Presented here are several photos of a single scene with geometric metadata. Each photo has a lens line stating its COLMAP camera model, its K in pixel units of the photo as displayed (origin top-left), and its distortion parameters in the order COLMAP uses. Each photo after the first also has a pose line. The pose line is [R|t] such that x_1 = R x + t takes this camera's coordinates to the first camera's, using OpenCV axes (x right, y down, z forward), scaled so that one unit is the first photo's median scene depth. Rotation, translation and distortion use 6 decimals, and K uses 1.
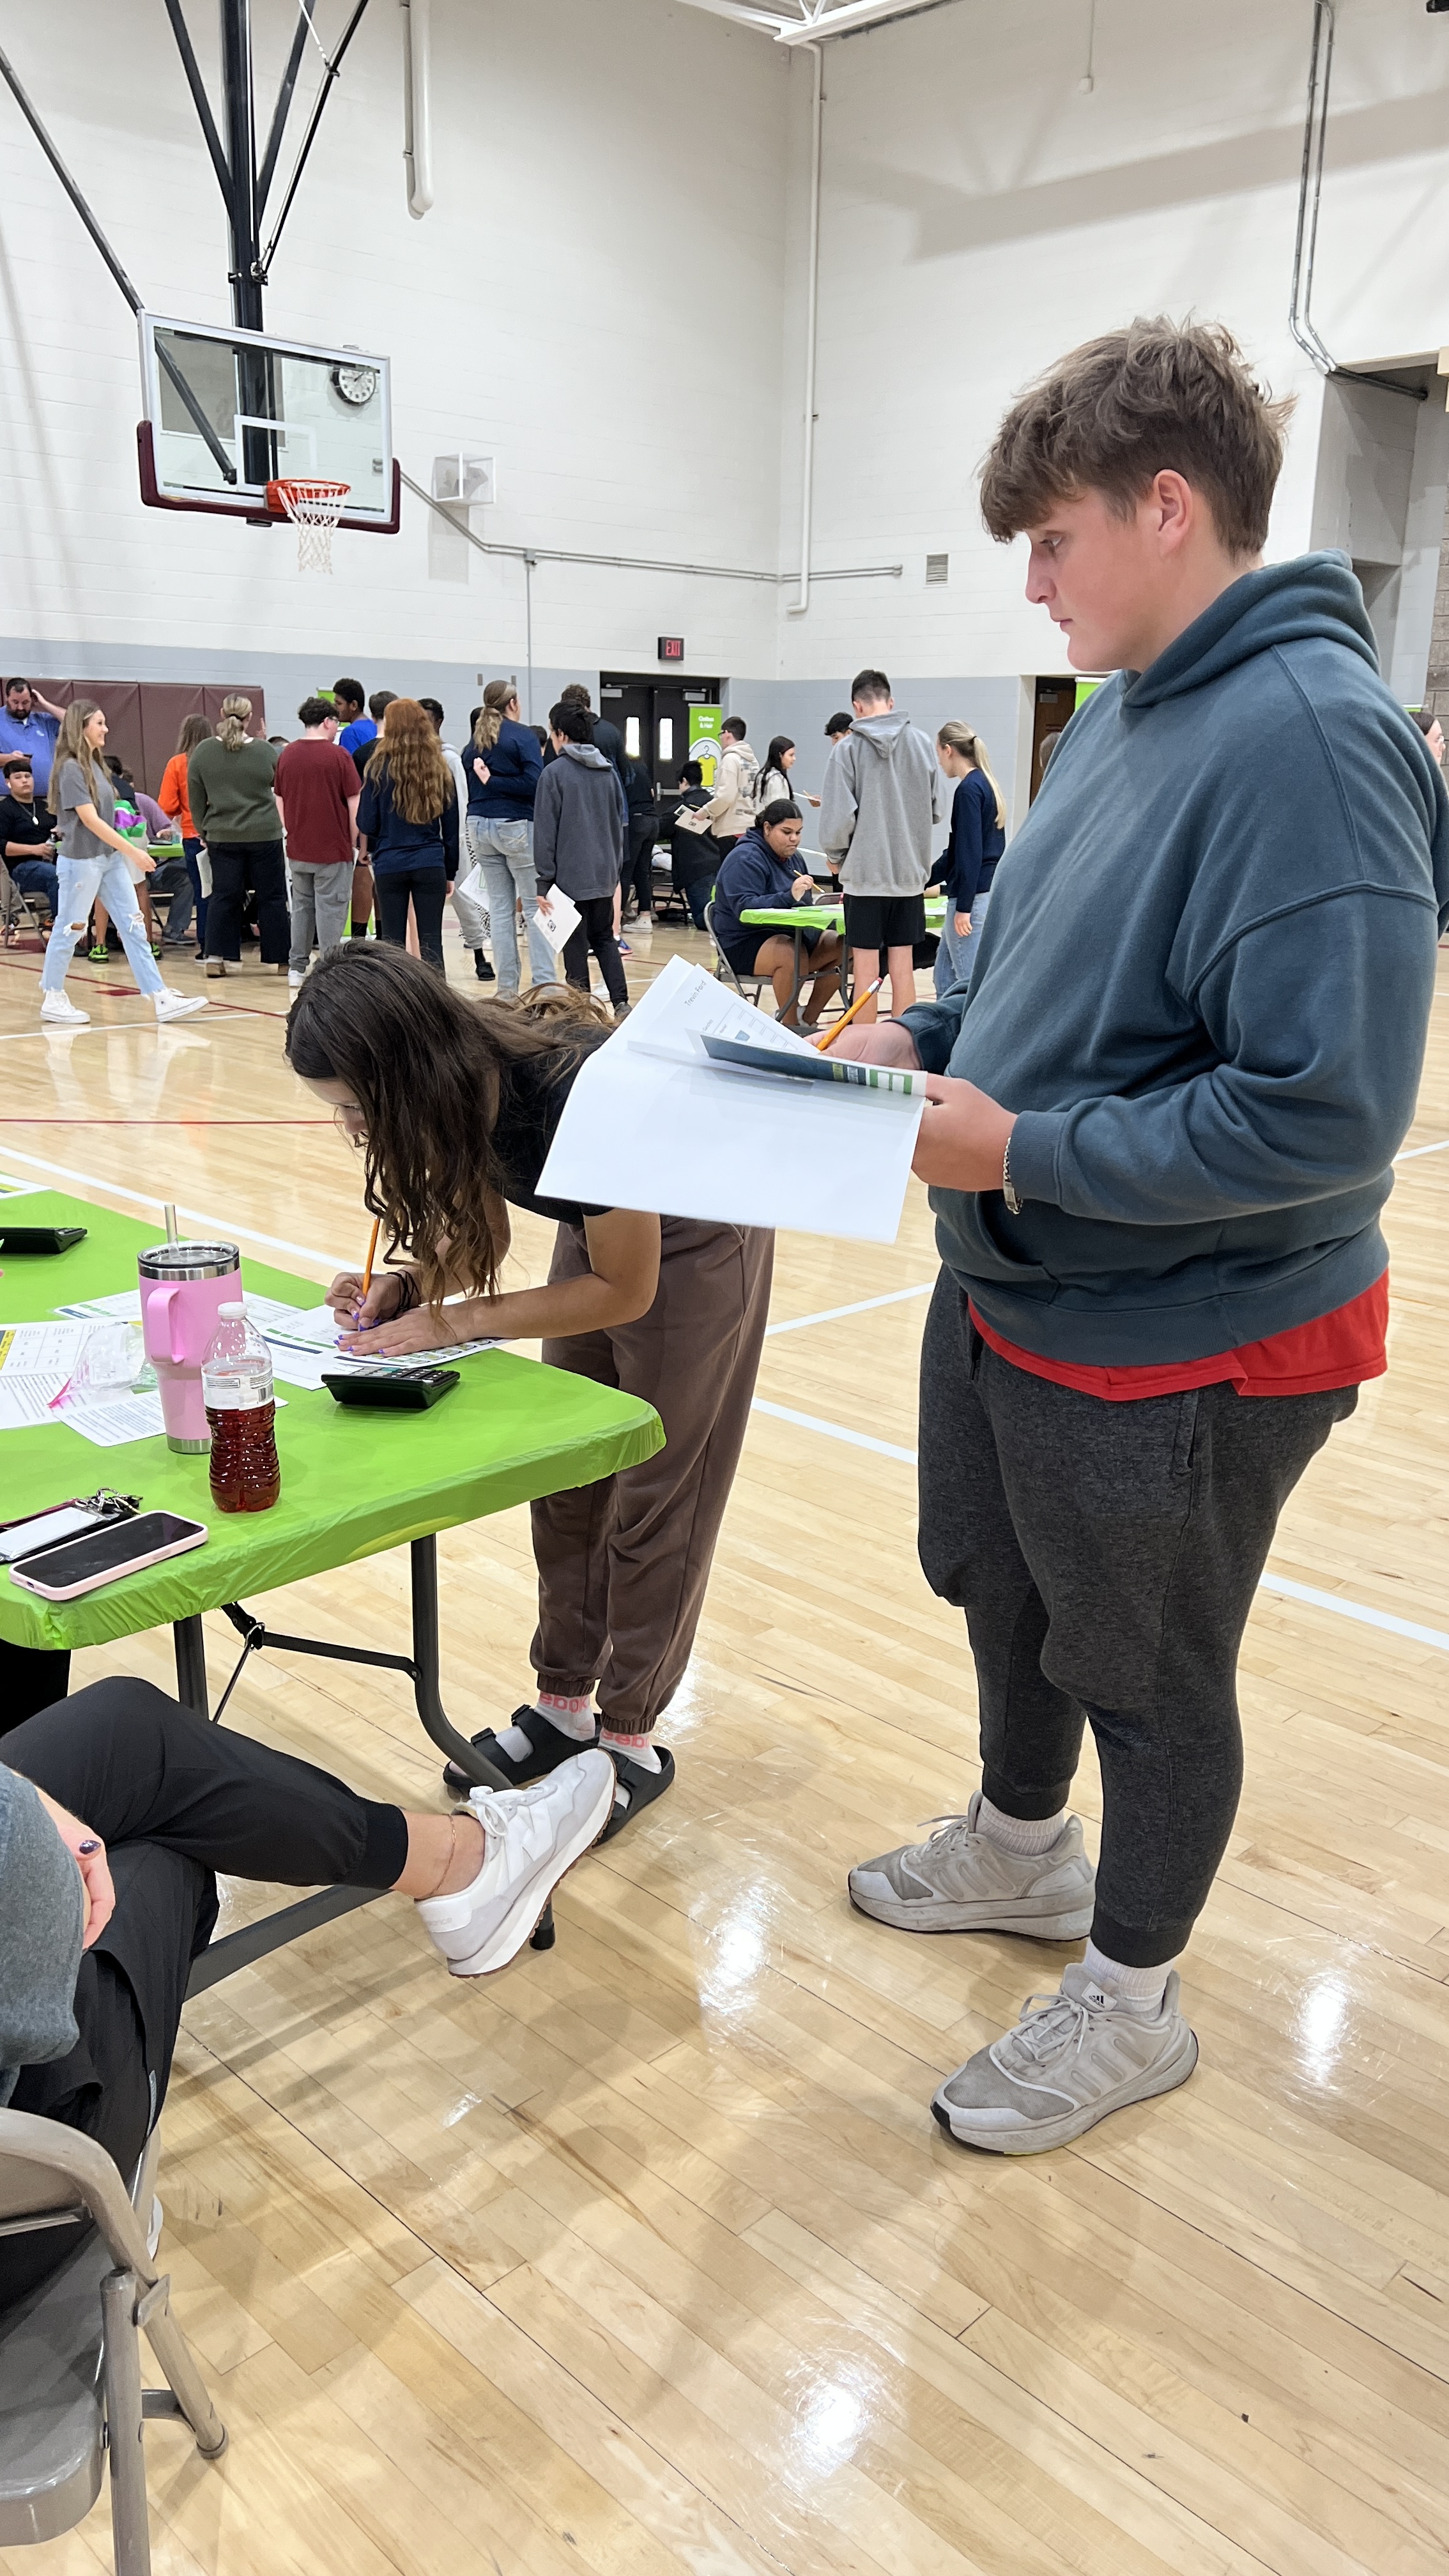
lens RADIAL K [[1930.0, 0, 721.9], [0, 1930.0, 1280.6], [0, 0, 1]] dist [0.022526, -0.004835]
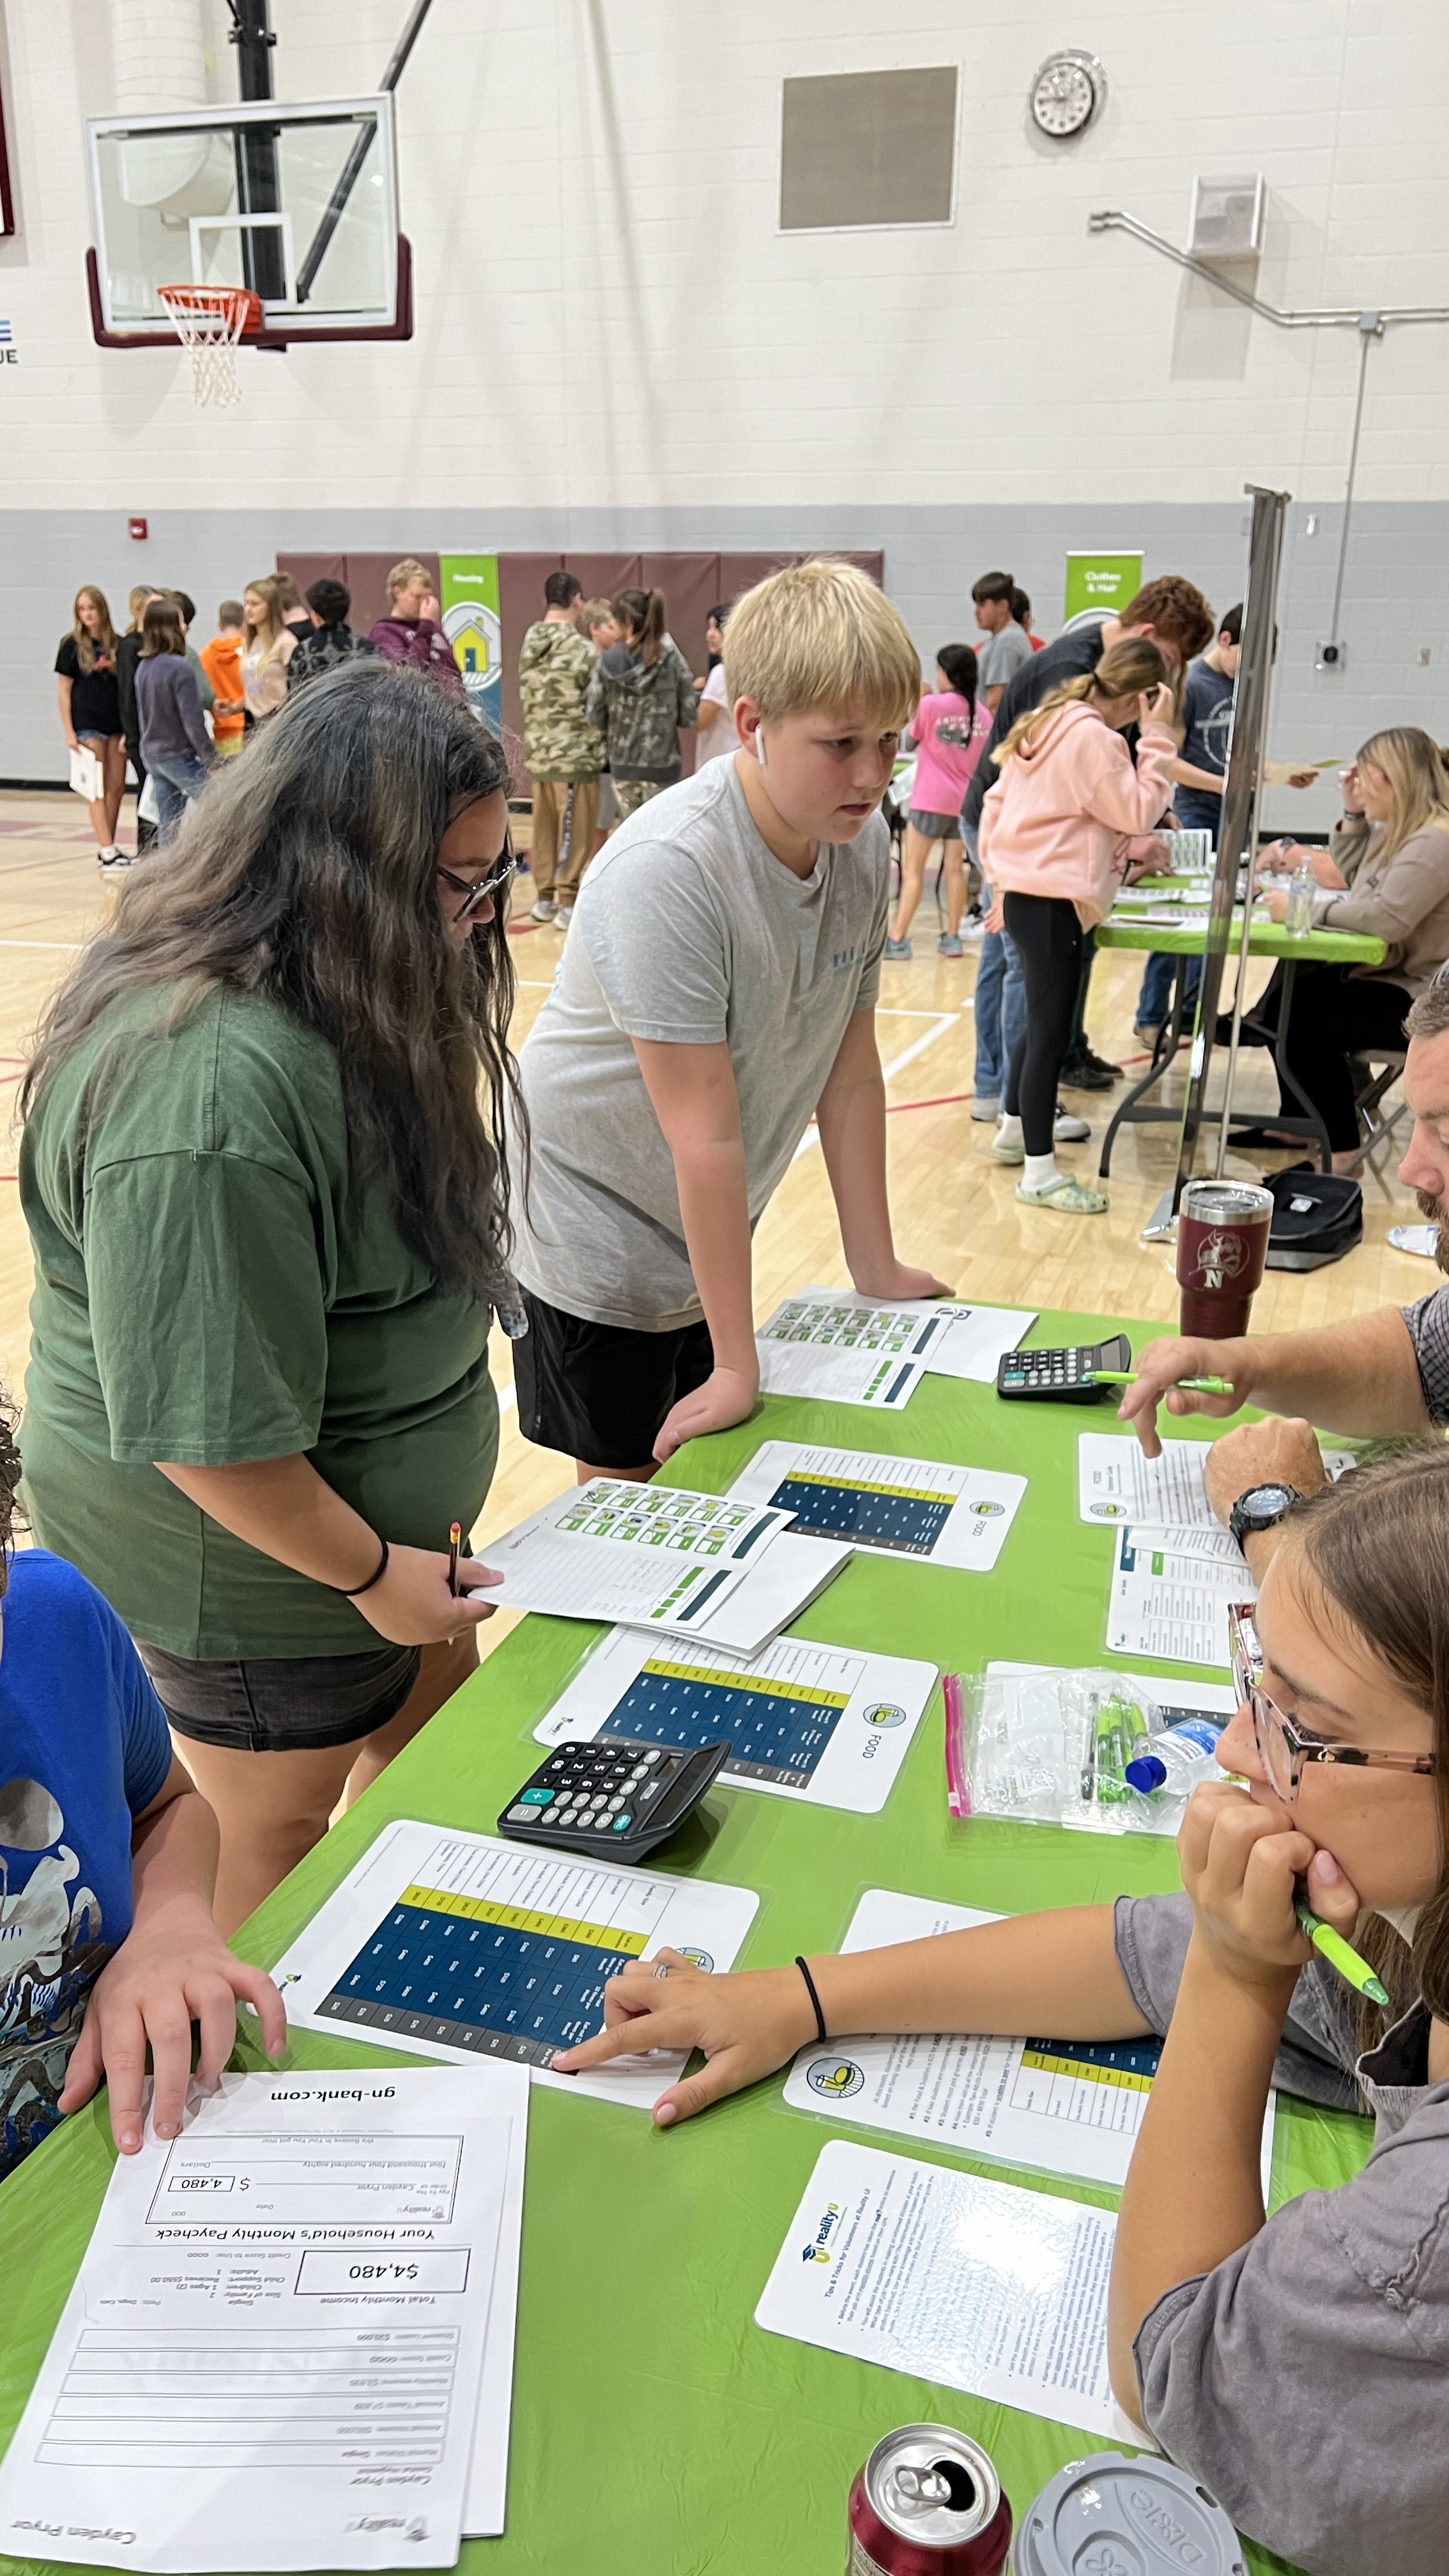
lens RADIAL K [[1930.0, 0, 719.9], [0, 1930.0, 1293.8], [0, 0, 1]] dist [0.022526, -0.004835]
pose [[0.419304, 0.296272, -0.858142, 0.612455], [-0.247380, 0.946768, 0.205995, -0.209990], [0.873491, 0.125913, 0.470275, 0.763265]]
